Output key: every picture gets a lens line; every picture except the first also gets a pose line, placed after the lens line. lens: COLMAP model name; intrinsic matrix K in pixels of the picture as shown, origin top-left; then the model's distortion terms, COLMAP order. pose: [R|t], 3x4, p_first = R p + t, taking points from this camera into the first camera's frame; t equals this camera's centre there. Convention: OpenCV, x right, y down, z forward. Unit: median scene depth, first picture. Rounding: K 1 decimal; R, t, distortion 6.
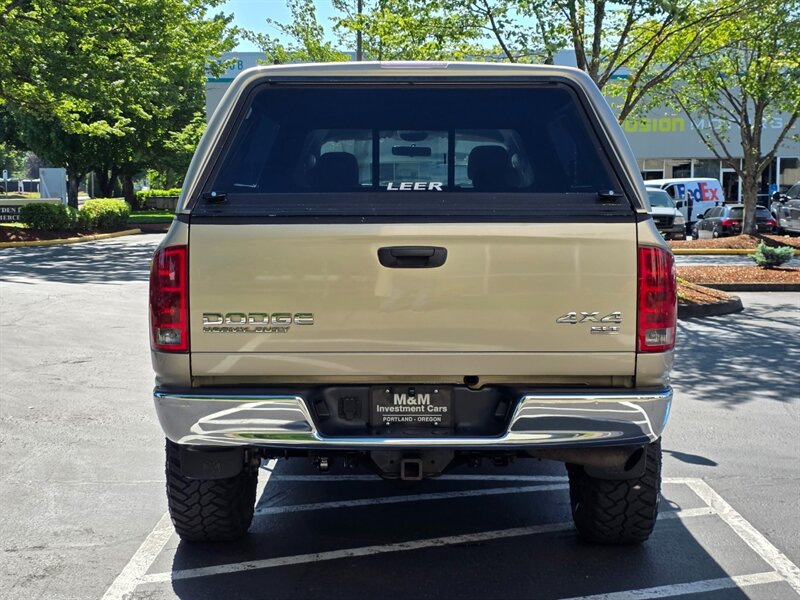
lens RADIAL K [[1243.5, 0, 395.9], [0, 1243.5, 310.7], [0, 0, 1]] dist [0.132149, -0.121920]
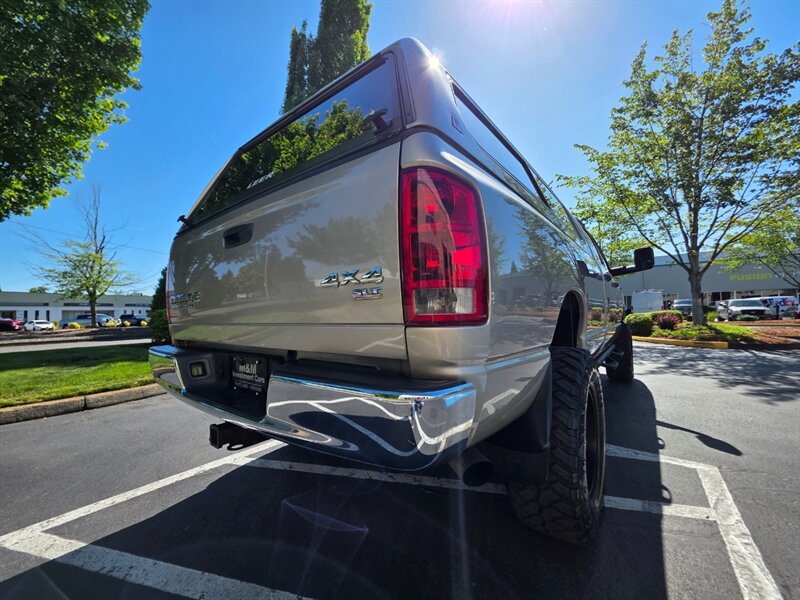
lens RADIAL K [[317.7, 0, 397.3], [0, 317.7, 301.1], [0, 0, 1]] dist [0.000013, 0.000187]
pose [[0.792529, -0.040683, -0.608476, 0.284543], [-0.040726, 0.992014, -0.119371, 0.039649], [0.608473, 0.119386, 0.784543, 0.832011]]
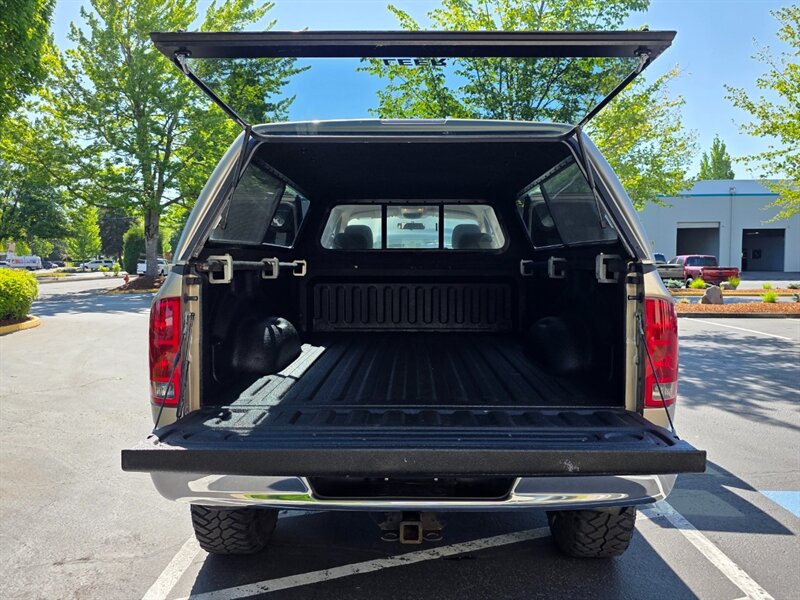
lens RADIAL K [[656.1, 0, 400.0], [0, 656.1, 300.0], [0, 0, 1]] dist [0.036654, 0.001288]
pose [[0.999991, -0.000521, -0.004153, 0.005983], [0.000378, 0.999410, -0.034346, -0.031237], [0.004169, 0.034344, 0.999401, 0.468349]]
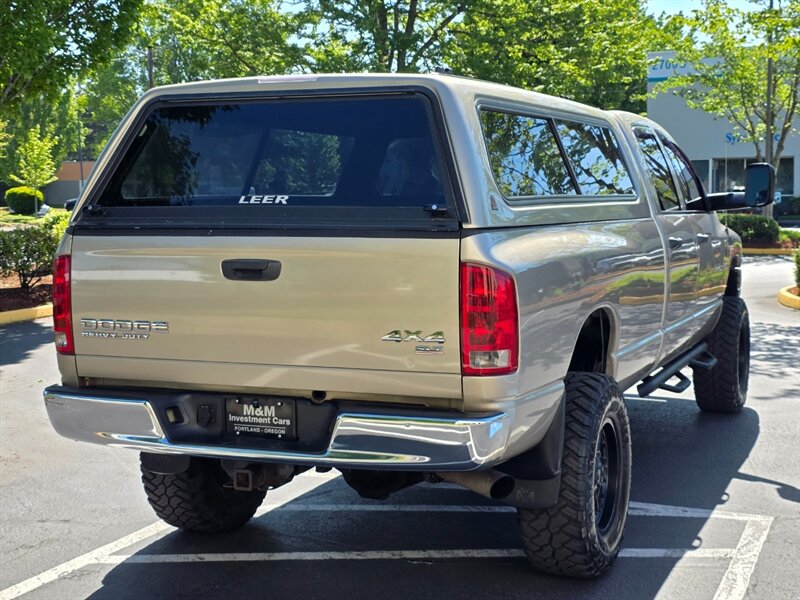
lens RADIAL K [[1223.1, 0, 413.2], [0, 1223.1, 300.3], [0, 0, 1]] dist [0.052489, -0.117997]
pose [[0.926734, 0.027932, -0.374678, 0.487248], [-0.029479, 0.999564, 0.001604, -0.022877], [0.374560, 0.009559, 0.927154, 0.121884]]
